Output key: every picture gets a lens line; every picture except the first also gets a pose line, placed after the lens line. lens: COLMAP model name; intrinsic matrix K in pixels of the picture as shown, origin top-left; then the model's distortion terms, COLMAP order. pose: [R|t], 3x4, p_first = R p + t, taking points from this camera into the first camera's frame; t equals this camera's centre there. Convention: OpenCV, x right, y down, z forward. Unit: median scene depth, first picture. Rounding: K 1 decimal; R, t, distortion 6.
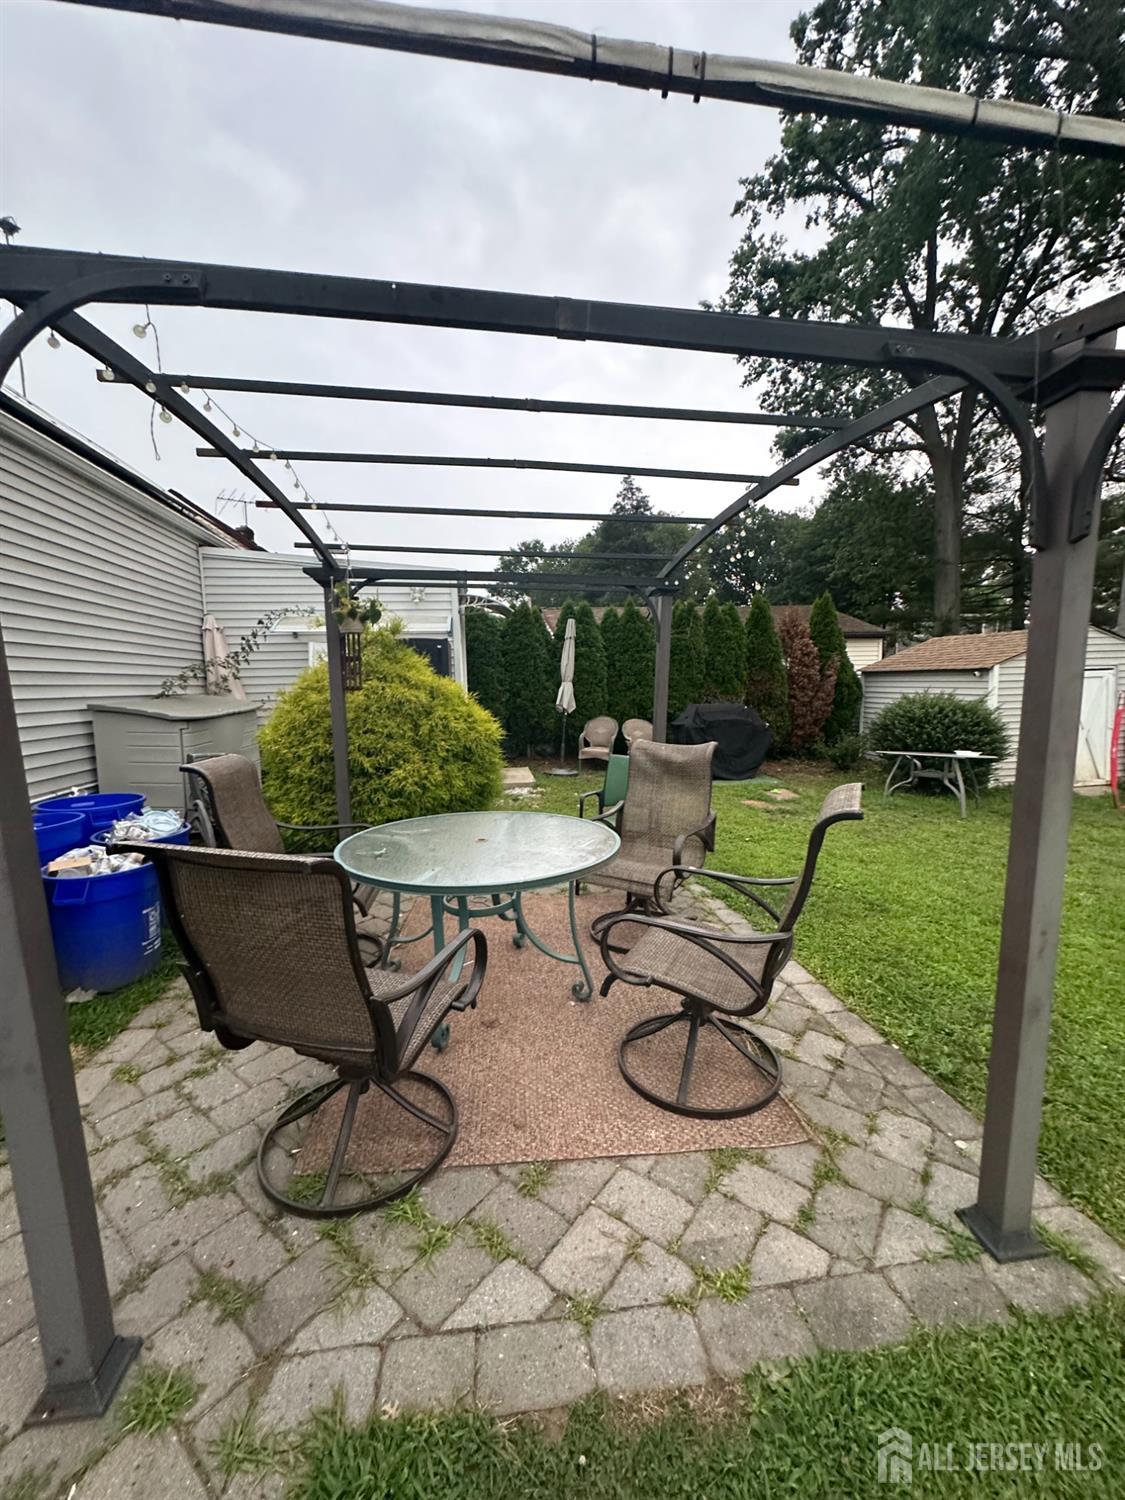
lens RADIAL K [[599.6, 0, 558.8], [0, 599.6, 752.2], [0, 0, 1]] dist [-0.003167, -0.001120]
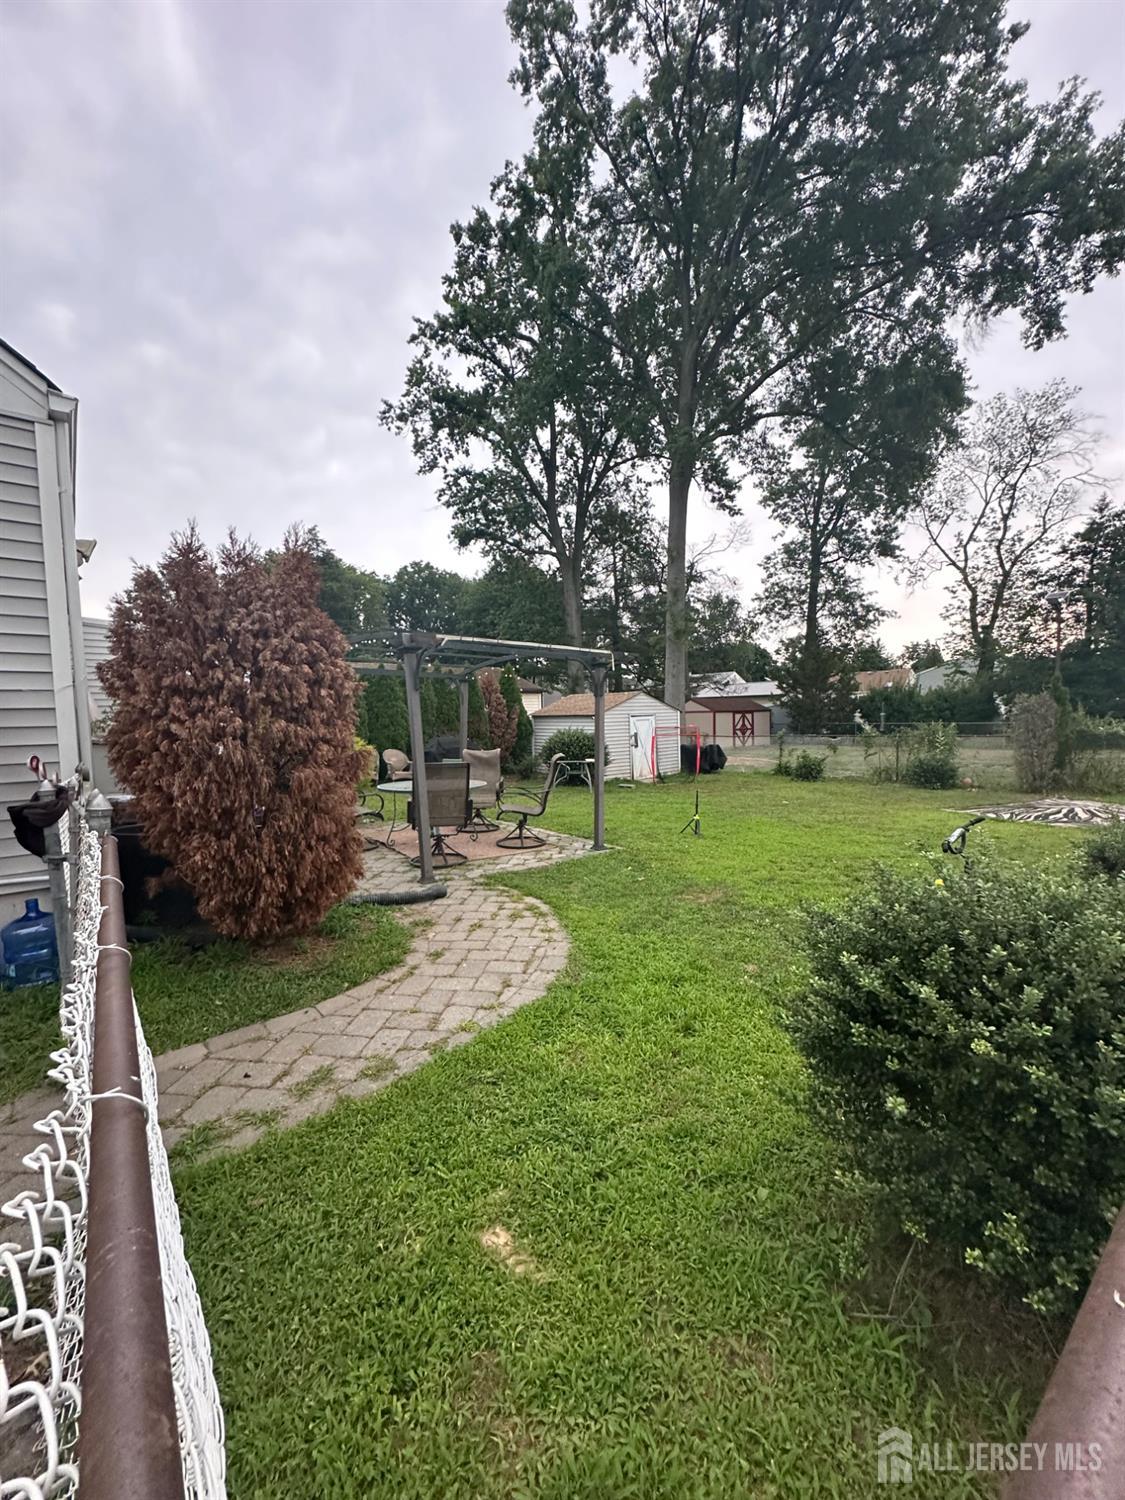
lens RADIAL K [[599.6, 0, 554.2], [0, 599.6, 747.3], [0, 0, 1]] dist [-0.003167, -0.001120]
pose [[0.861848, -0.021749, 0.506701, -0.094380], [0.058740, 0.996637, -0.057132, 0.015817], [-0.503754, 0.079003, 0.860227, -0.144124]]
